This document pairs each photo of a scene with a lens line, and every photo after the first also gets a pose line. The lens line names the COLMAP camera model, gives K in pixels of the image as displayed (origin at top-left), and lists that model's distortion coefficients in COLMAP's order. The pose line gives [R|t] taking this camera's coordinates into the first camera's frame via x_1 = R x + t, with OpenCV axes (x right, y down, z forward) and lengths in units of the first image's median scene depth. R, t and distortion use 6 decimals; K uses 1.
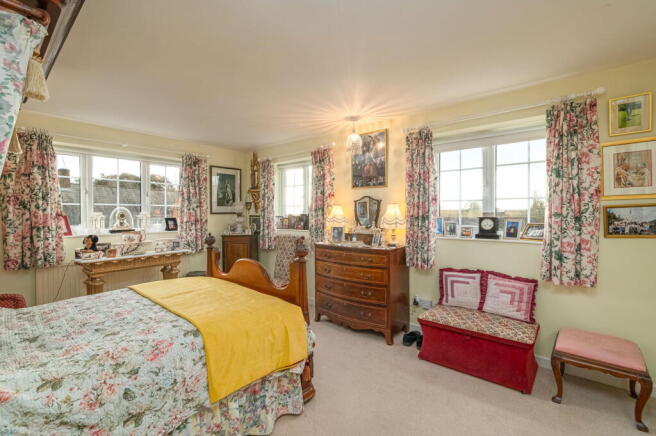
lens RADIAL K [[293.9, 0, 324.6], [0, 293.9, 216.4], [0, 0, 1]] dist [-0.003192, -0.000530]
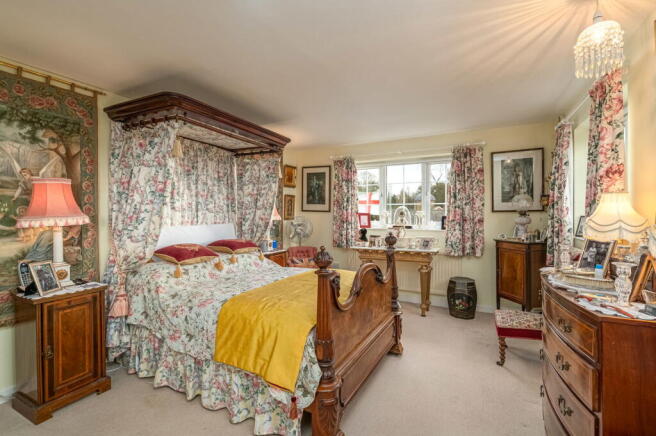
lens RADIAL K [[293.9, 0, 326.8], [0, 293.9, 214.3], [0, 0, 1]] dist [-0.003192, -0.000530]
pose [[0.216236, 0.007761, -0.976310, 0.350327], [-0.007545, 0.999952, 0.006278, -0.004829], [0.976312, 0.006009, 0.216284, 0.431704]]
